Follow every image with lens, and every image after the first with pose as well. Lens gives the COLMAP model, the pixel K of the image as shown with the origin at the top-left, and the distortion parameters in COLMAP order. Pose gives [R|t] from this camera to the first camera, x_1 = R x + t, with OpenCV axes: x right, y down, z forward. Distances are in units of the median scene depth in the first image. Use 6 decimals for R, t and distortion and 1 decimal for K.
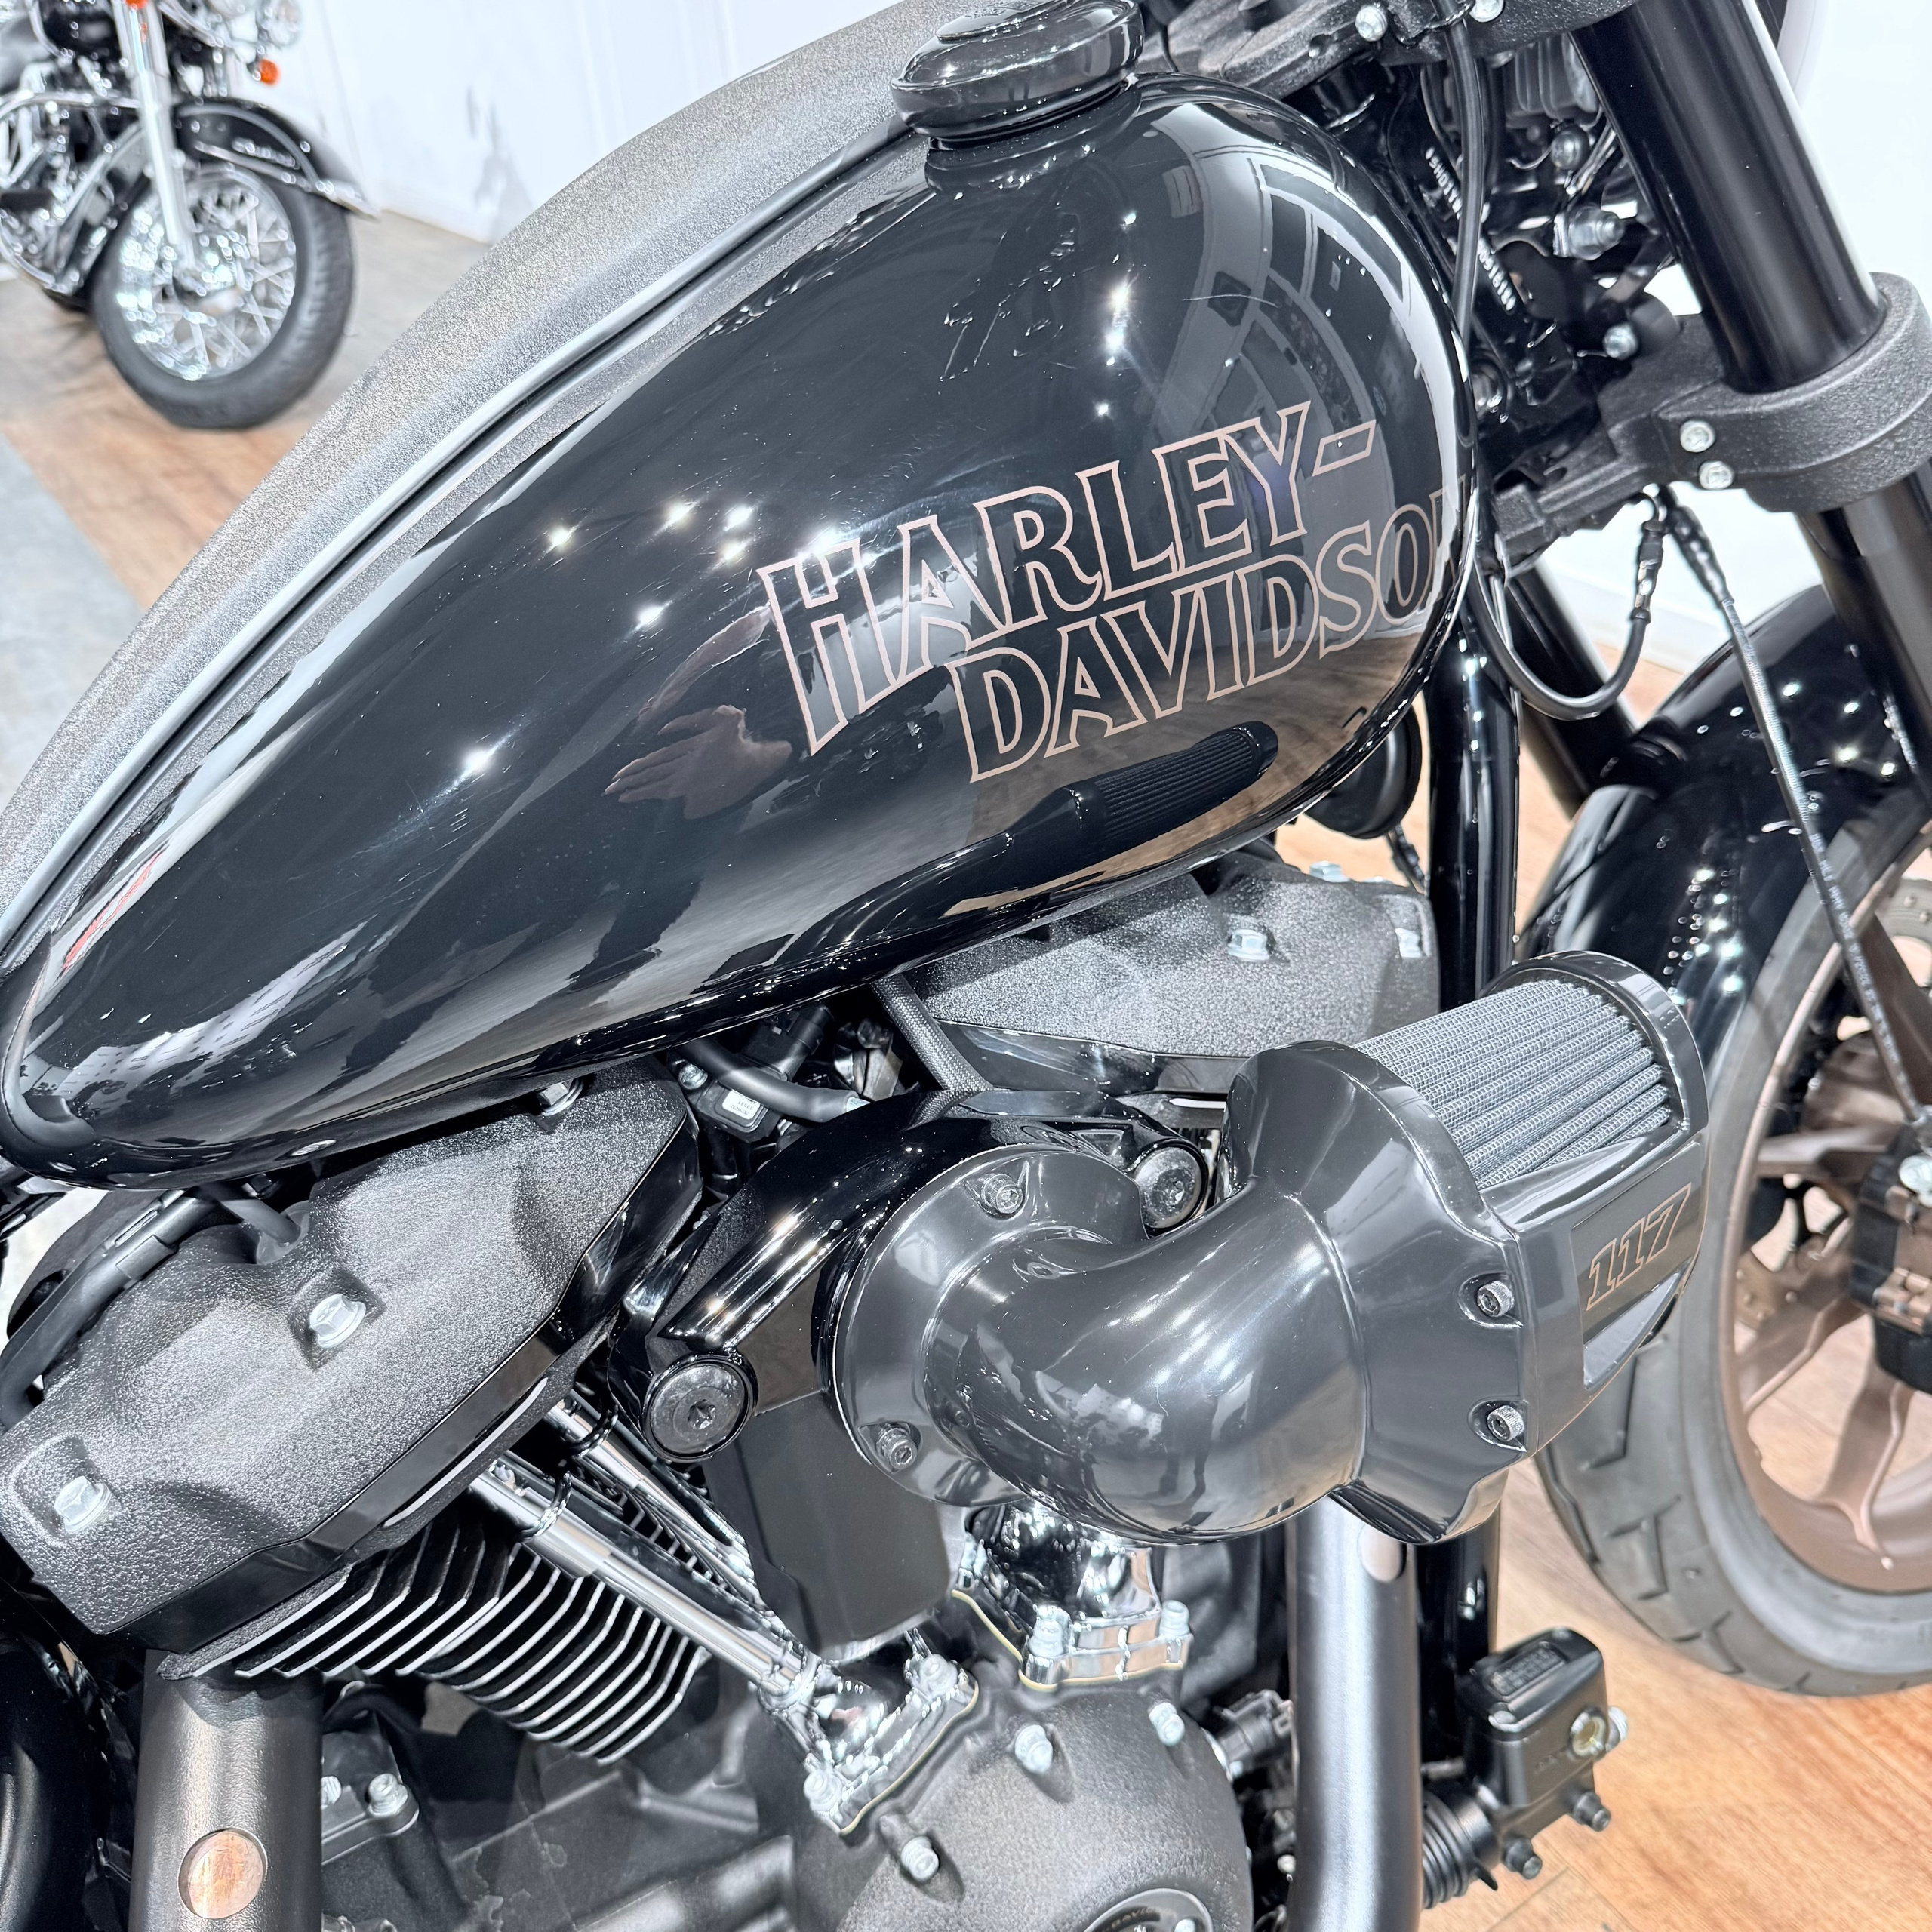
lens RADIAL K [[1828.6, 0, 962.0], [0, 1828.6, 985.8], [0, 0, 1]] dist [0.044872, -0.116624]
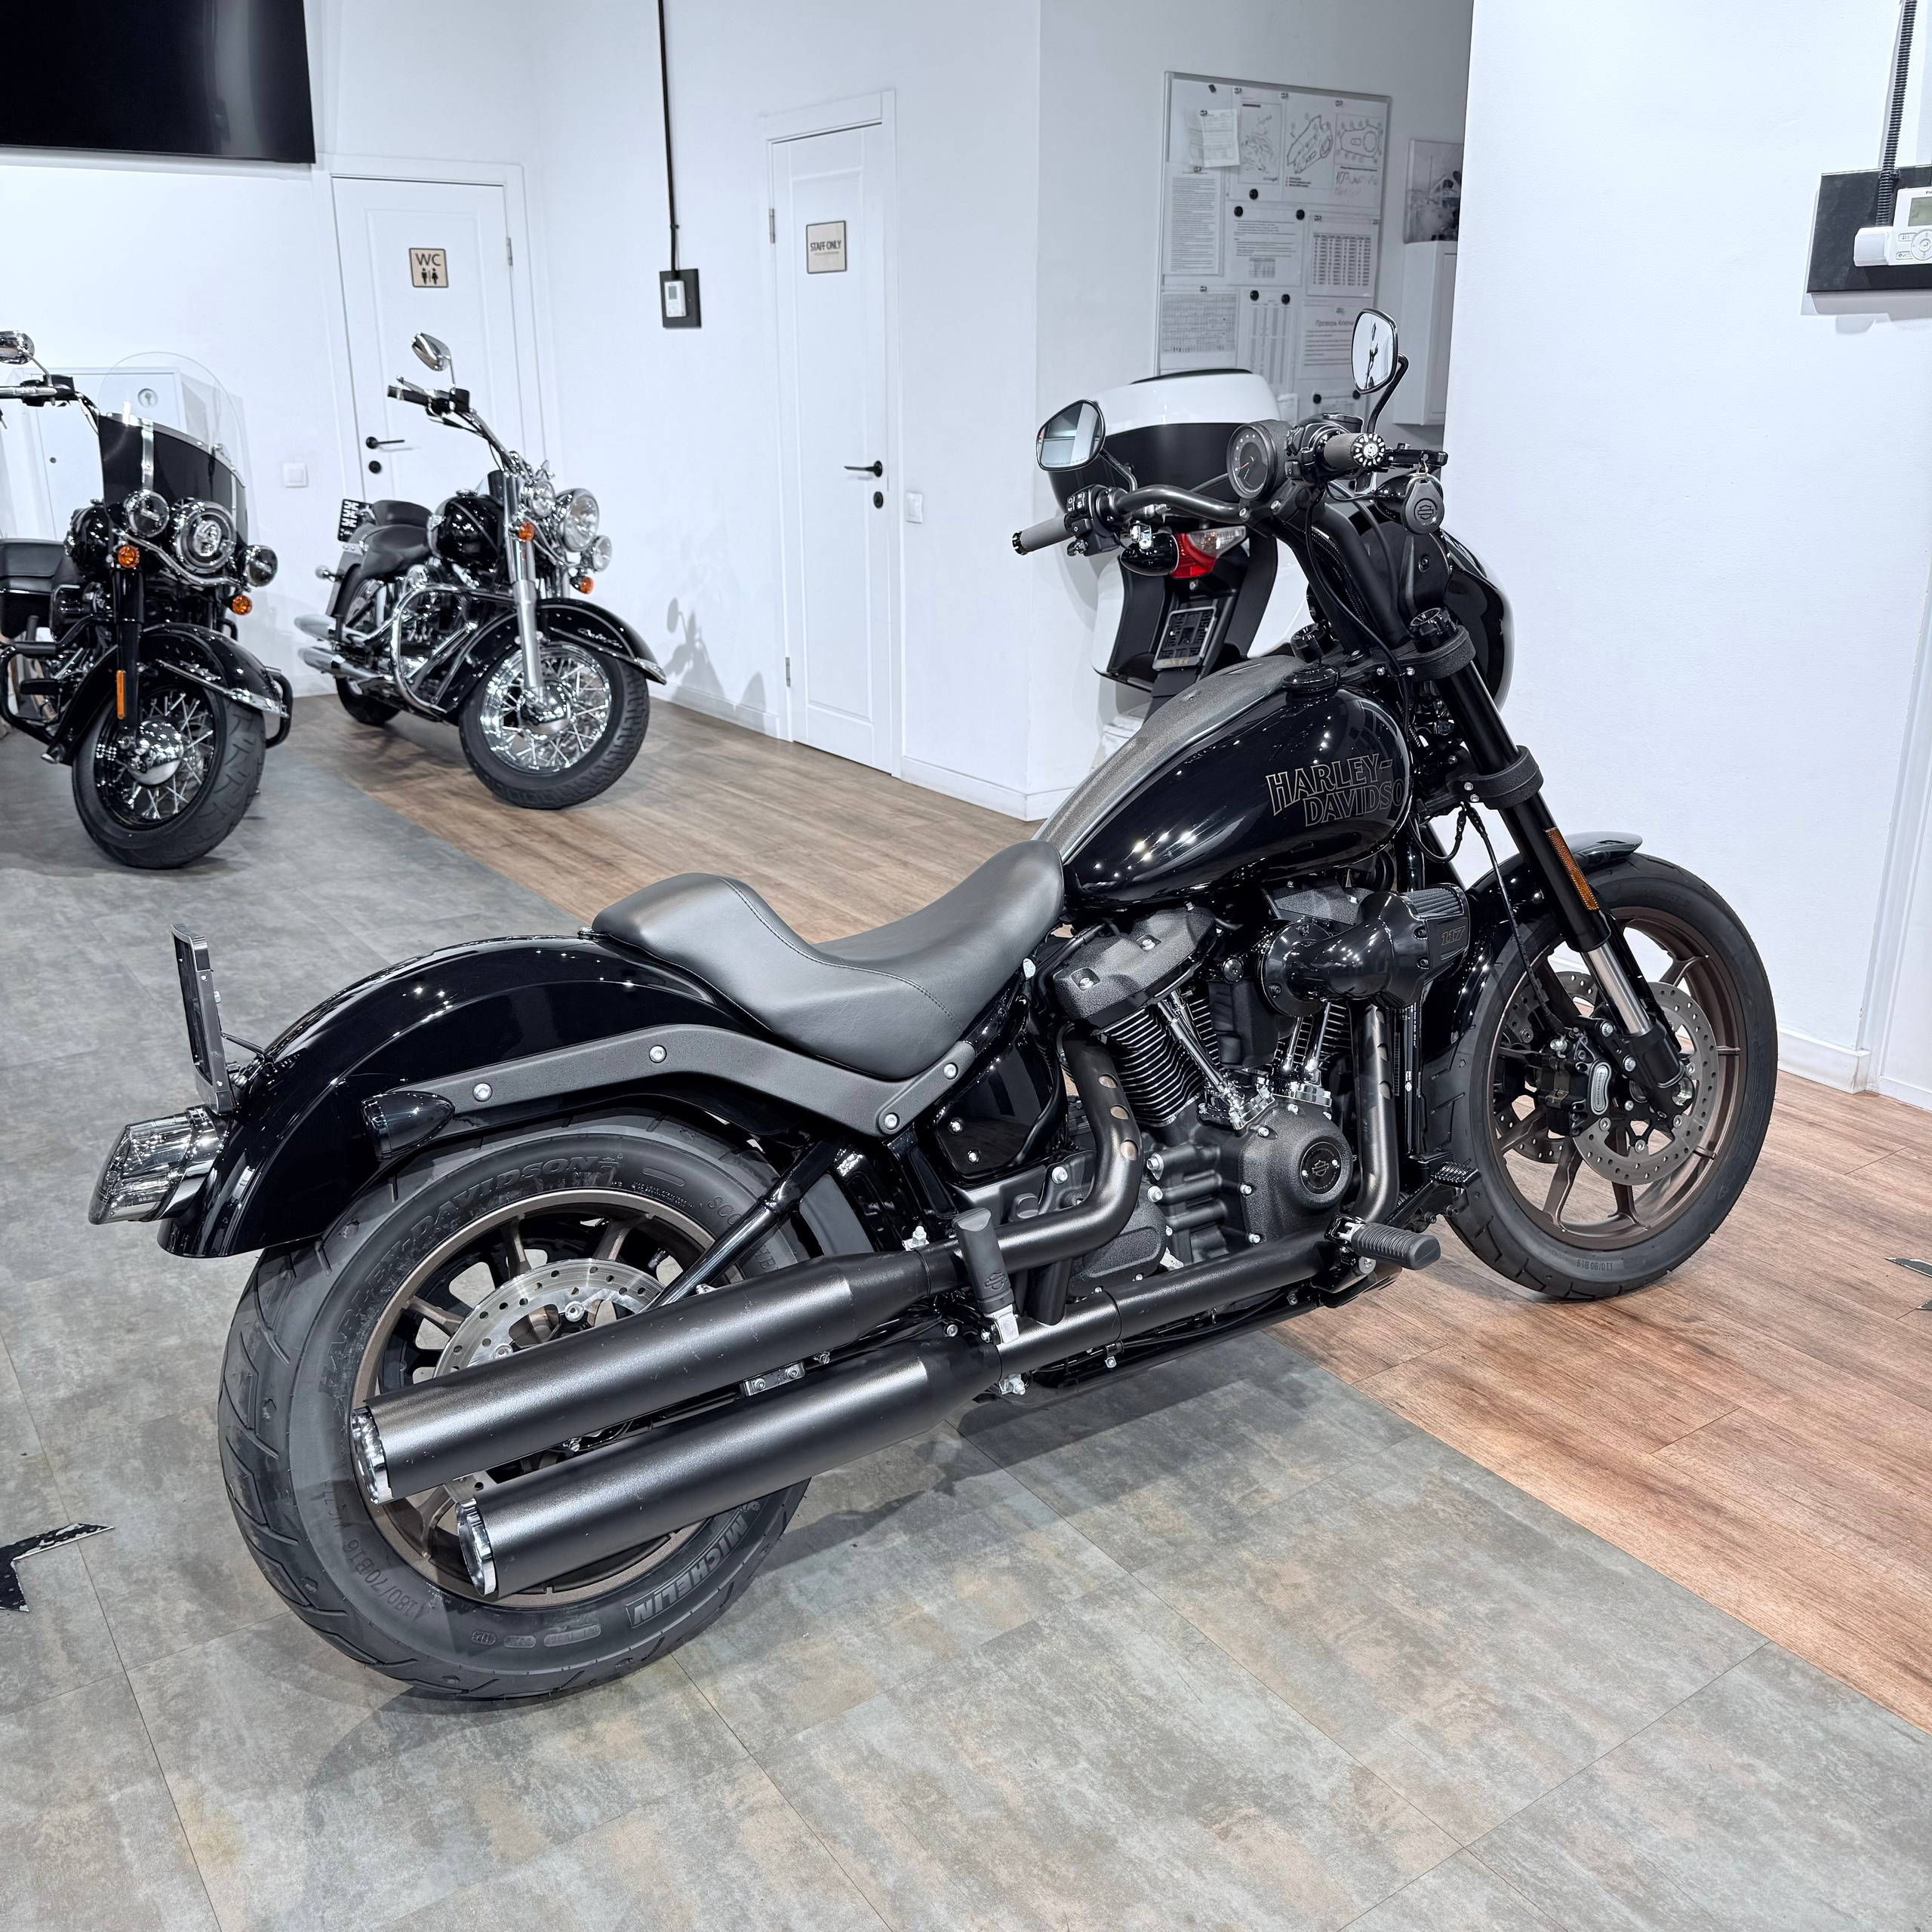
lens RADIAL K [[1784.4, 0, 979.1], [0, 1784.4, 974.3], [0, 0, 1]] dist [0.139394, -0.299773]
pose [[0.996297, 0.063388, 0.058085, -0.772267], [-0.046891, 0.966887, -0.250861, 1.037029], [-0.072063, 0.247209, 0.966279, -2.343713]]
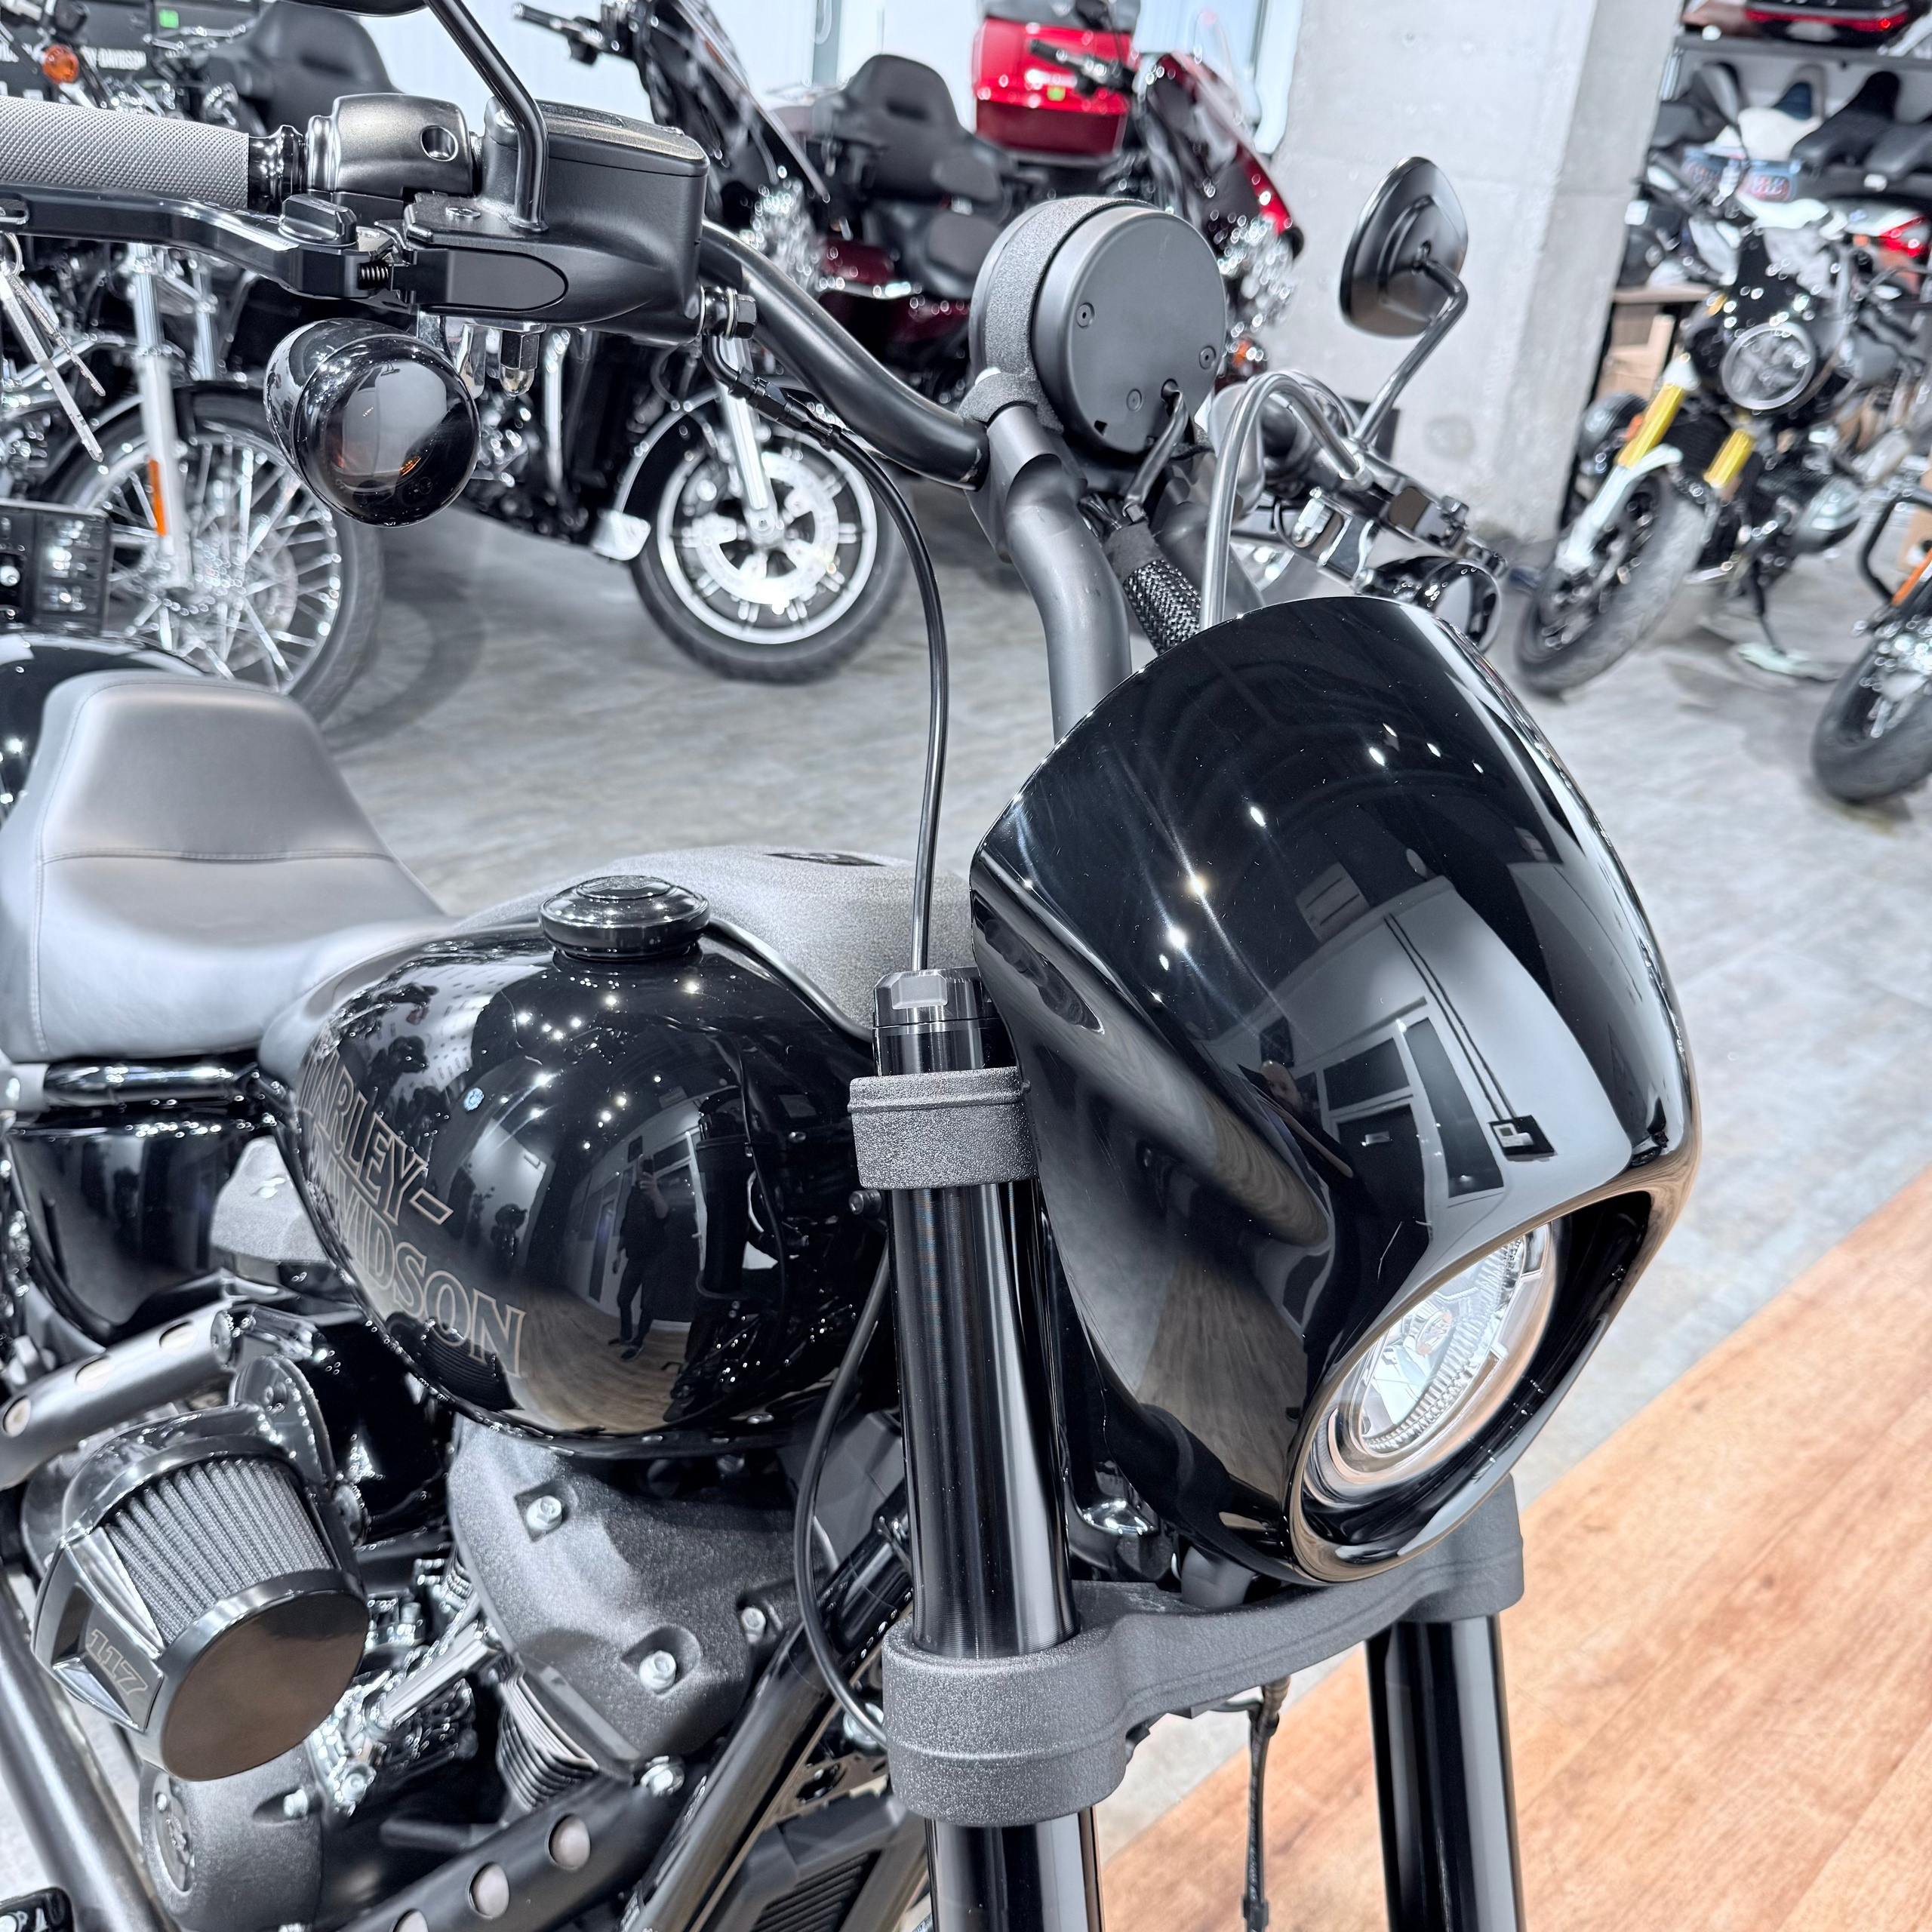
lens RADIAL K [[1848.2, 0, 960.5], [0, 1848.2, 967.1], [0, 0, 1]] dist [-0.007754, 0.001484]
pose [[0.177922, 0.531327, -0.828272, 1.085392], [-0.624076, 0.711707, 0.322493, -0.905775], [0.760837, 0.459526, 0.458217, 0.409984]]
